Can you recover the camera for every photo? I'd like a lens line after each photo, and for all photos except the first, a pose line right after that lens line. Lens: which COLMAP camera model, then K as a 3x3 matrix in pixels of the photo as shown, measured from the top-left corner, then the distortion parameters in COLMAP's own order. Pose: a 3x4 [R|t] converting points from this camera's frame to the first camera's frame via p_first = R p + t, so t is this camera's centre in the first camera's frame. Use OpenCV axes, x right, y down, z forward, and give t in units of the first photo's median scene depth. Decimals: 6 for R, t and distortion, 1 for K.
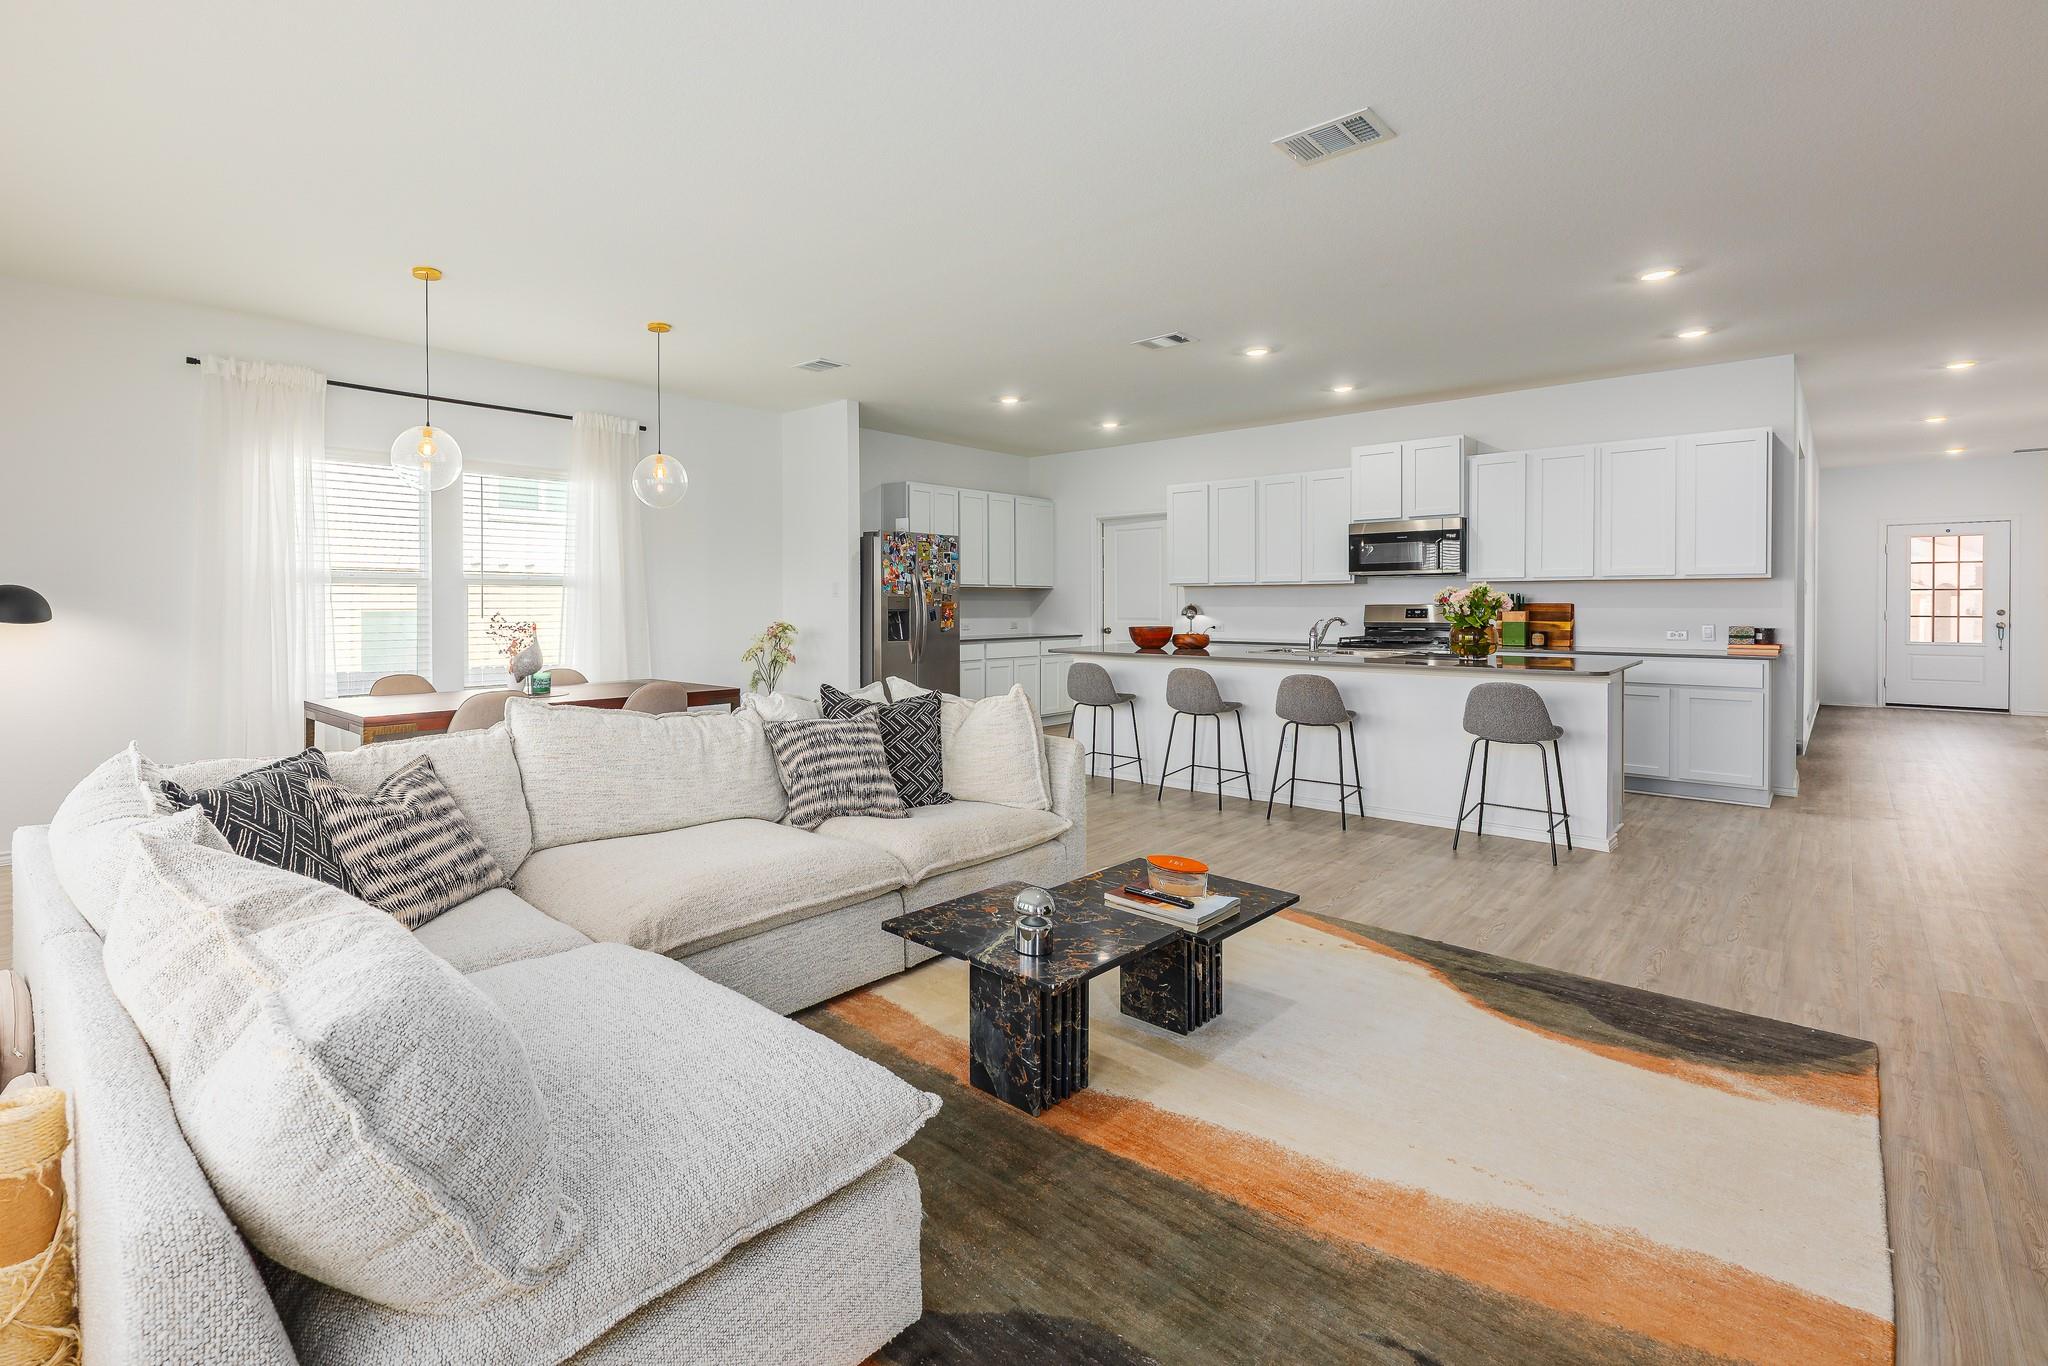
lens RADIAL K [[939.4, 0, 882.7], [0, 939.4, 613.2], [0, 0, 1]] dist [-0.000246, -0.000544]
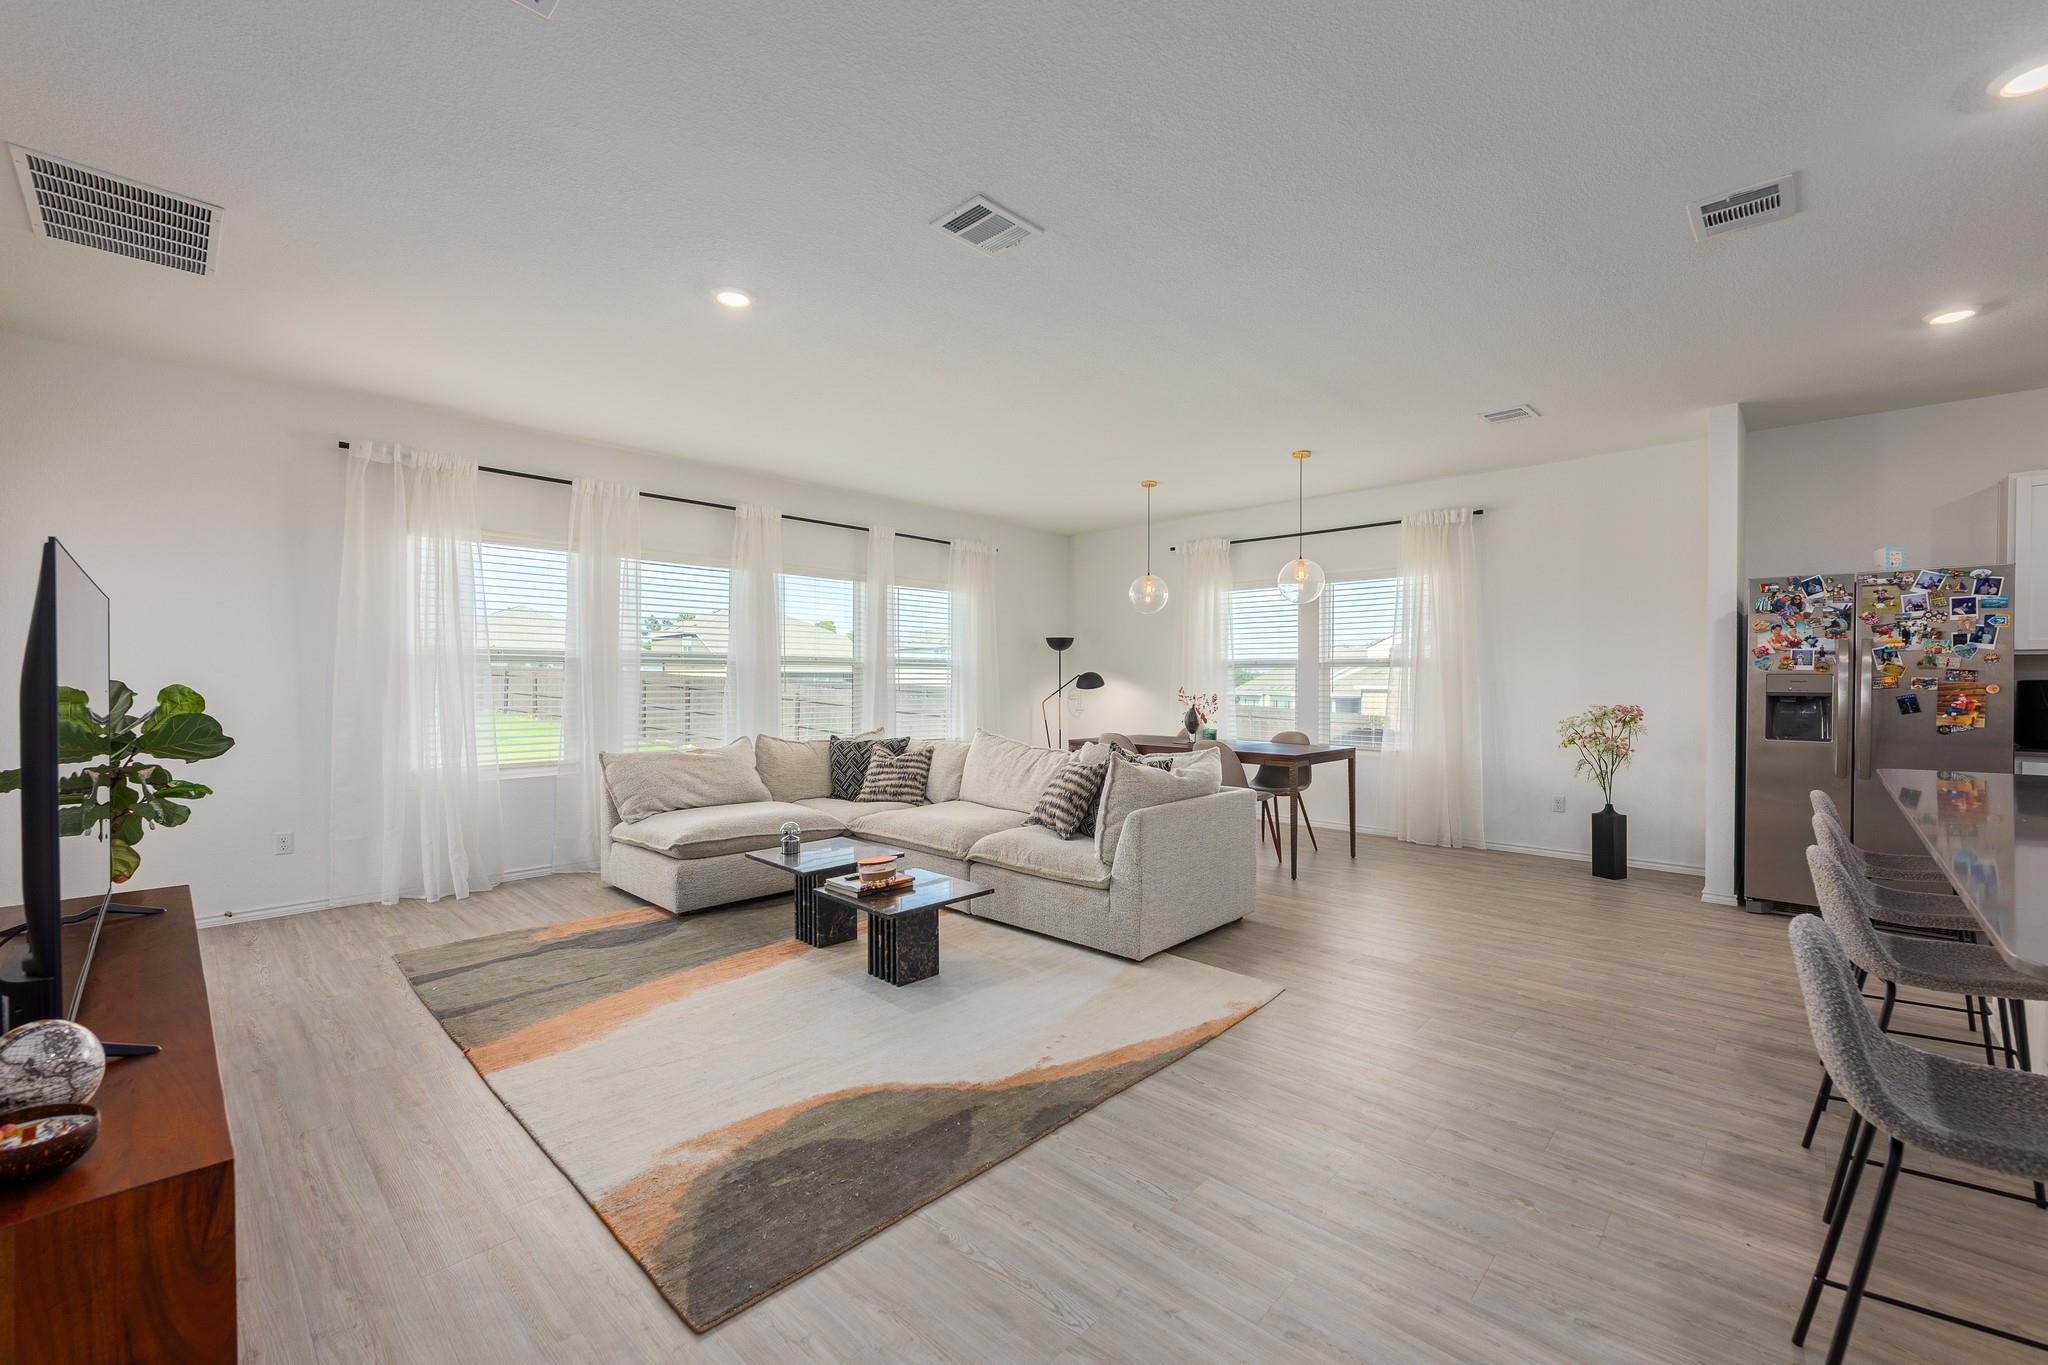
lens RADIAL K [[834.4, 0, 1016.4], [0, 834.4, 678.9], [0, 0, 1]] dist [-0.000469, -0.000214]
pose [[0.031481, 0.000932, -0.999504, 0.633505], [-0.012431, 0.999923, 0.000541, -0.008290], [0.999427, 0.012408, 0.031491, 0.455882]]
